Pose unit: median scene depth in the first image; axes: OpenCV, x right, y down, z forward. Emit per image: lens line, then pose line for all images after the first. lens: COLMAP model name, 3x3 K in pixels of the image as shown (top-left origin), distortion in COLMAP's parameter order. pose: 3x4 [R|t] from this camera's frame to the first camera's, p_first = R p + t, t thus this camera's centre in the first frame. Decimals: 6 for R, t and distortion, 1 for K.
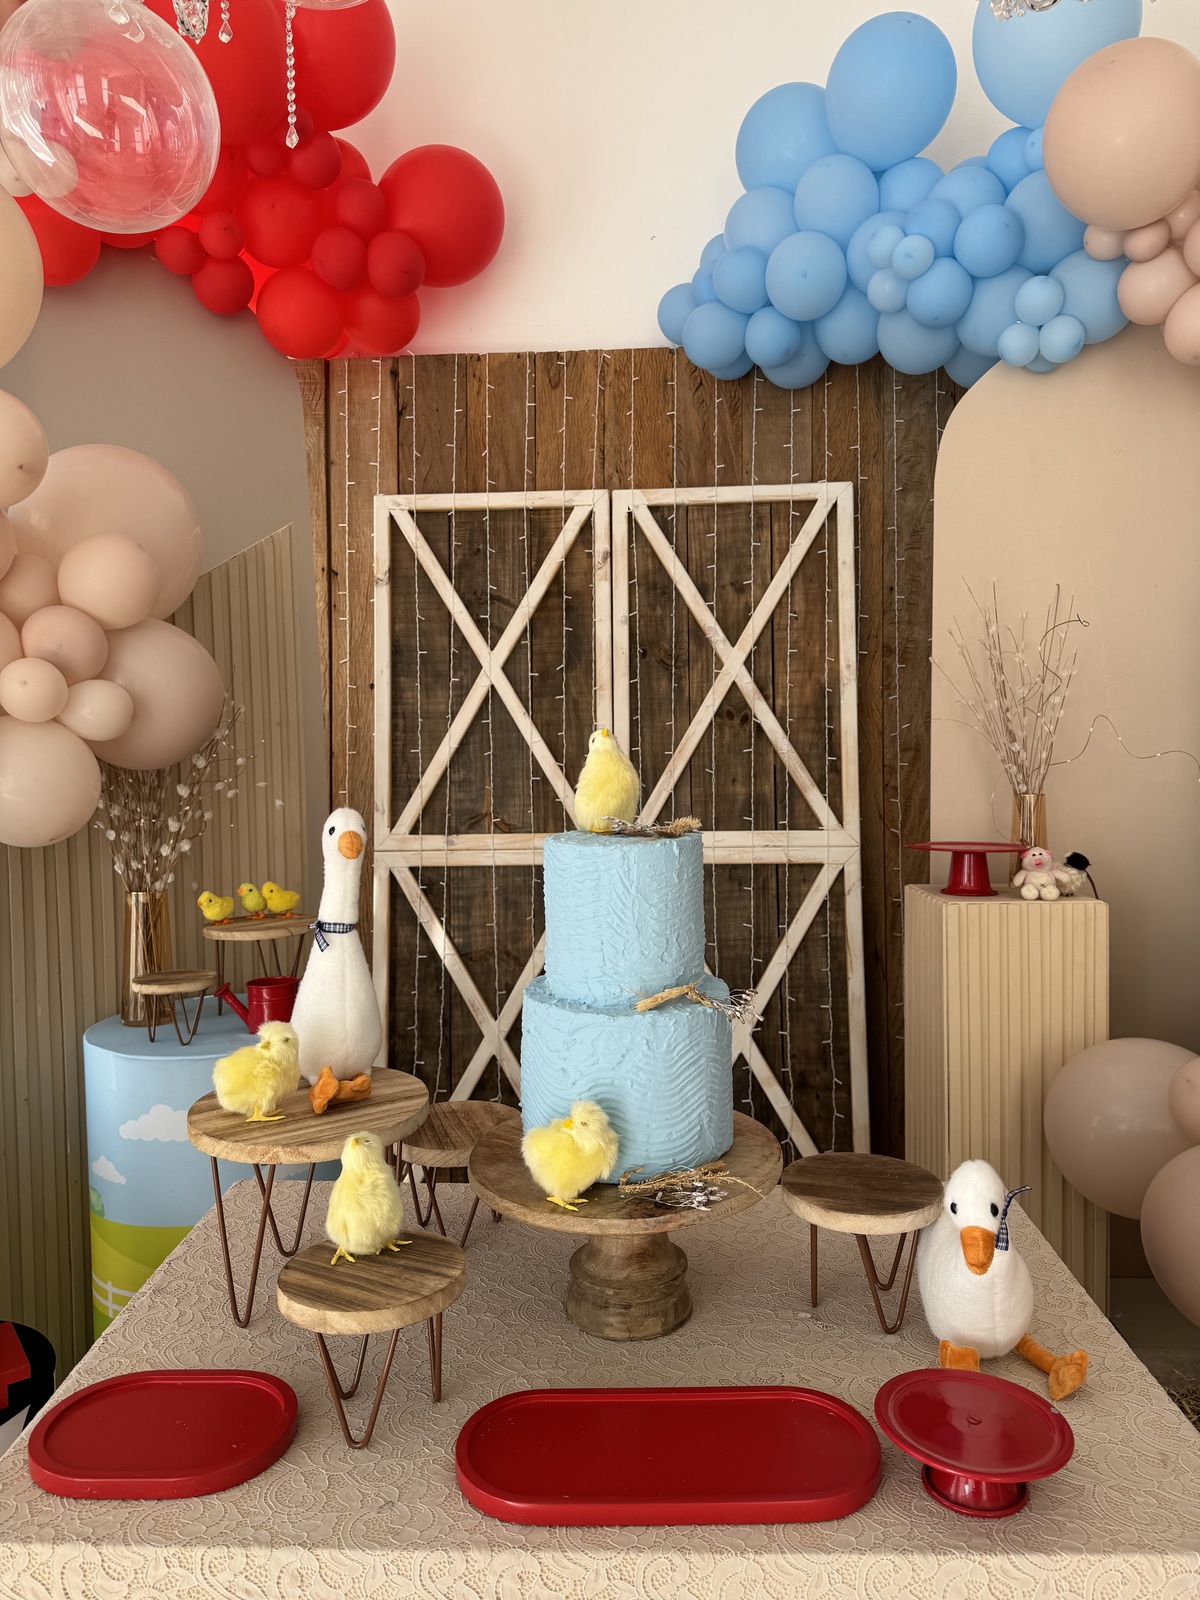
lens RADIAL K [[1108.6, 0, 605.4], [0, 1108.6, 796.4], [0, 0, 1]] dist [0.138844, -0.242205]
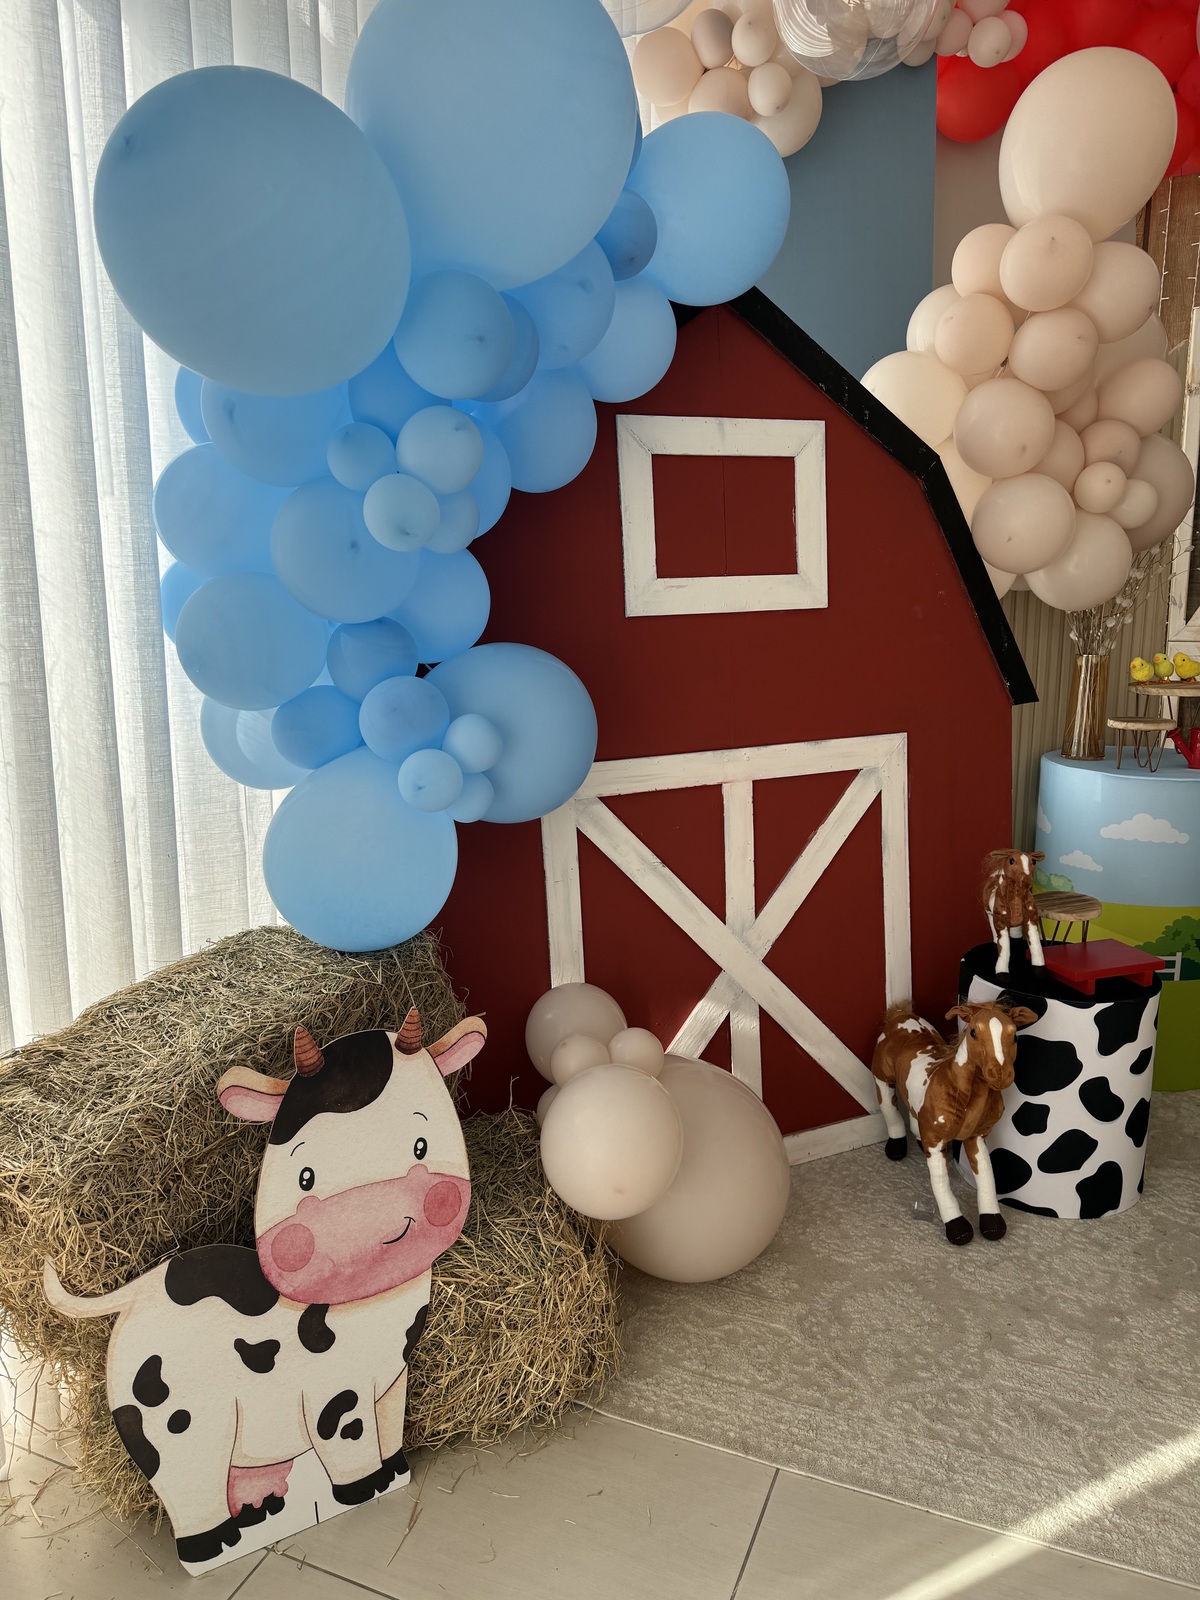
lens RADIAL K [[1119.0, 0, 601.1], [0, 1119.0, 800.3], [0, 0, 1]] dist [0.047816, -0.052441]
pose [[0.939586, 0.071014, -0.334865, -0.354413], [-0.020067, 0.987989, 0.153216, 0.045108], [0.341723, -0.137240, 0.929726, -0.278587]]
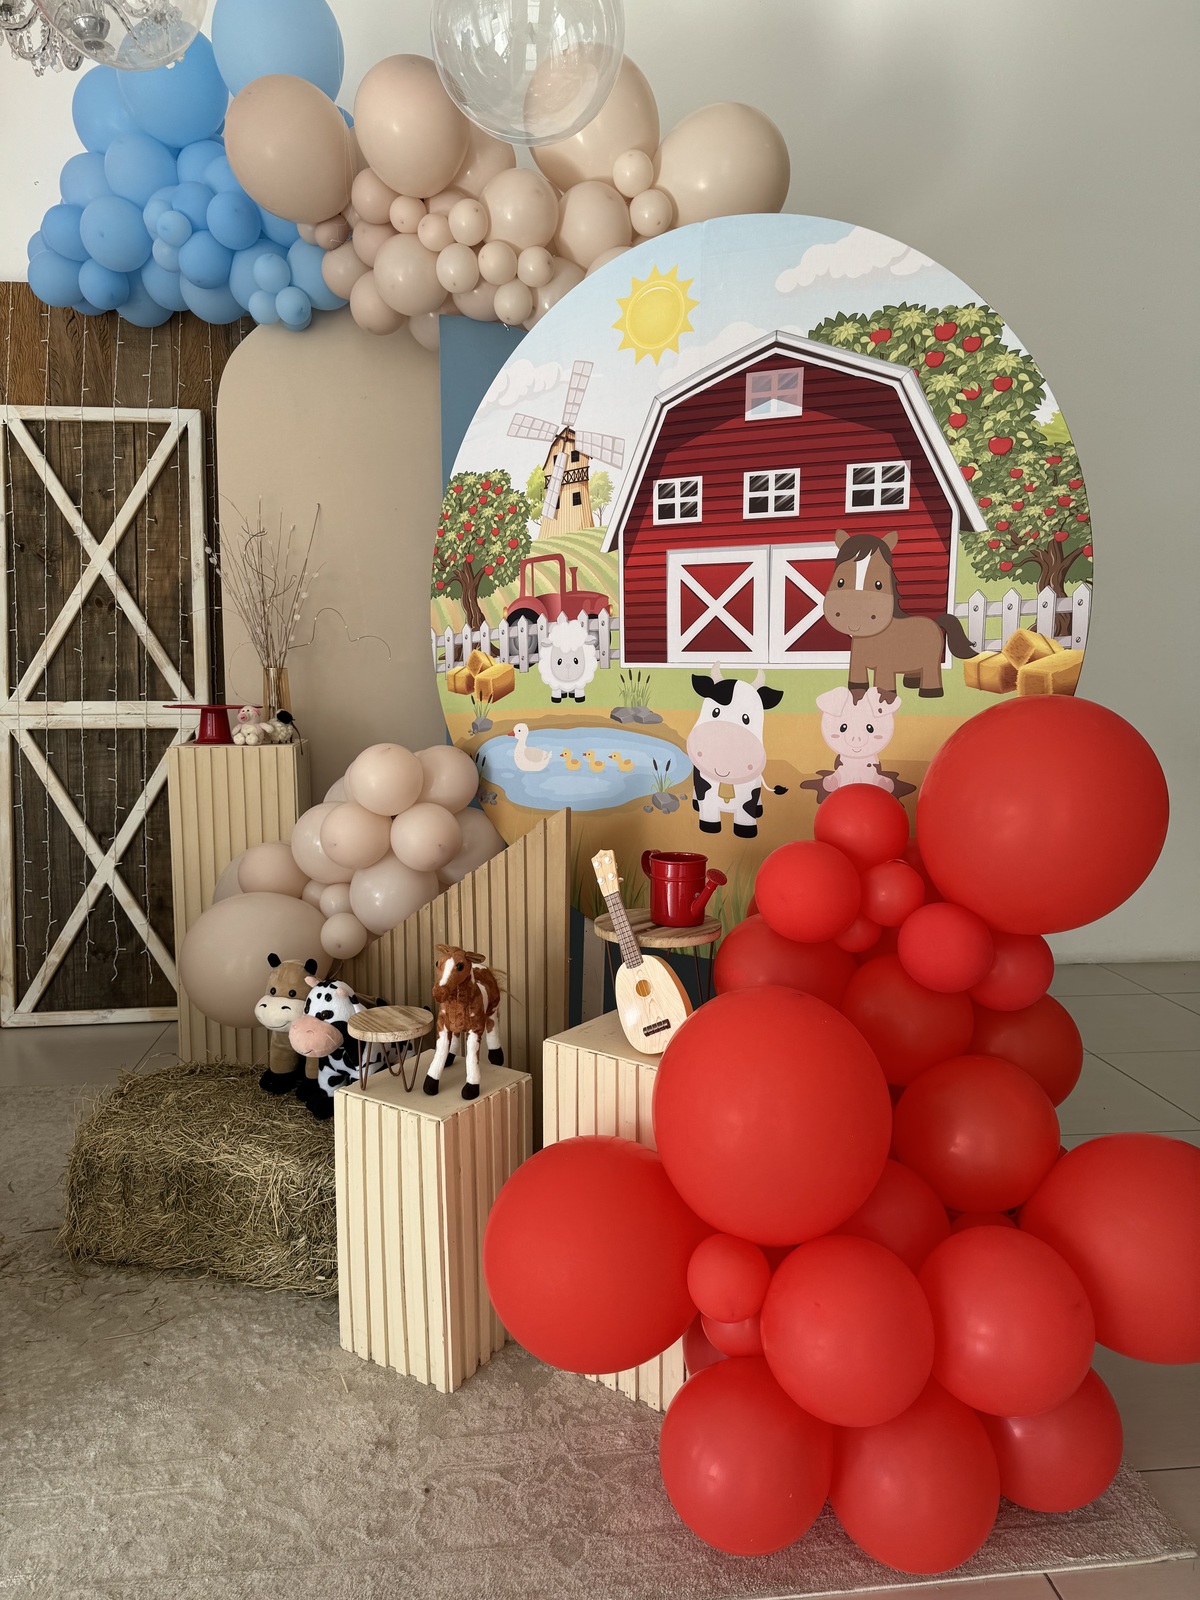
lens RADIAL K [[1108.6, 0, 605.4], [0, 1108.6, 796.4], [0, 0, 1]] dist [0.138844, -0.242205]
pose [[0.985493, -0.005598, 0.169625, 0.439000], [-0.007092, 0.997224, 0.074116, 0.039039], [-0.169569, -0.074243, 0.982718, -0.287607]]
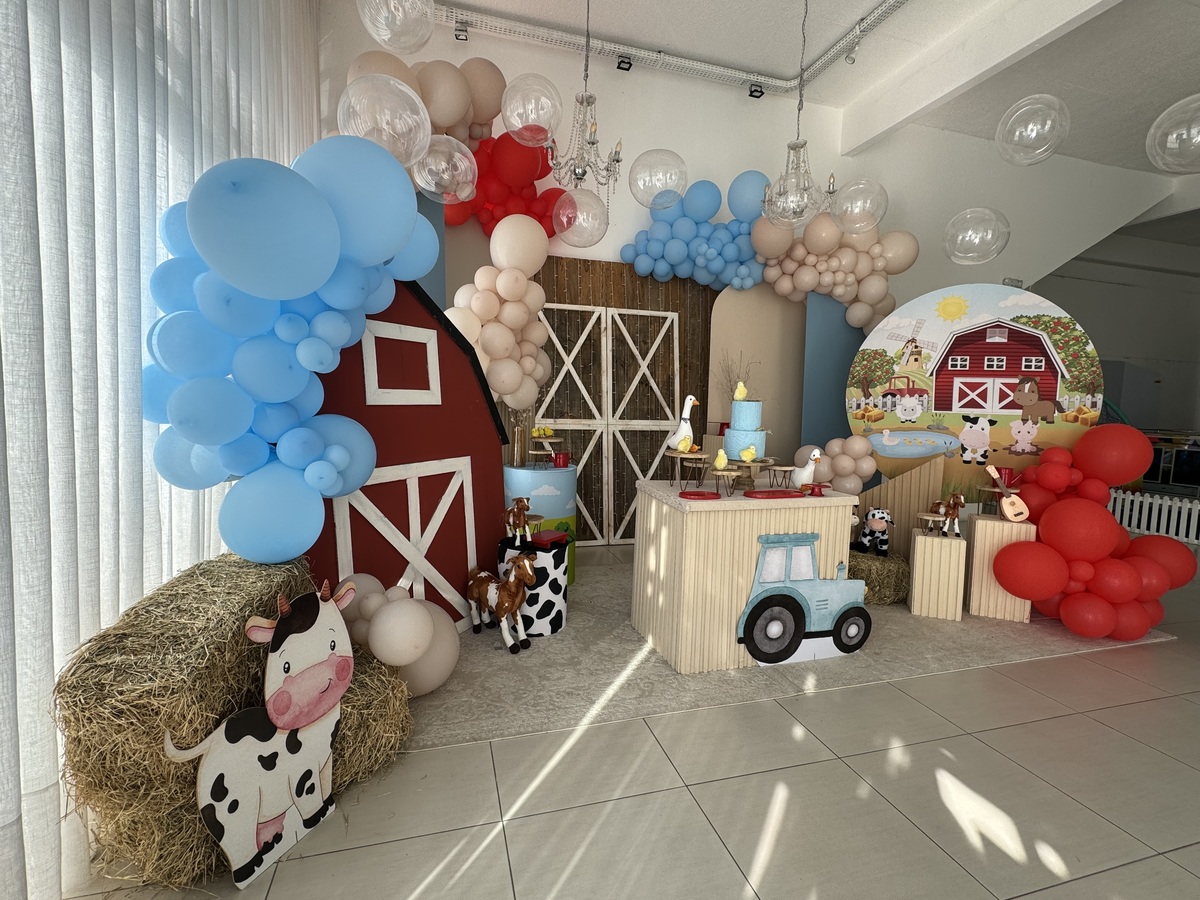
lens RADIAL K [[562.4, 0, 593.7], [0, 562.4, 443.9], [0, 0, 1]] dist [0.000053, 0.000004]
pose [[0.943154, 0.015103, 0.332011, -0.540772], [-0.023431, 0.999503, 0.021095, 0.067979], [-0.331528, -0.027675, 0.943039, -0.453254]]
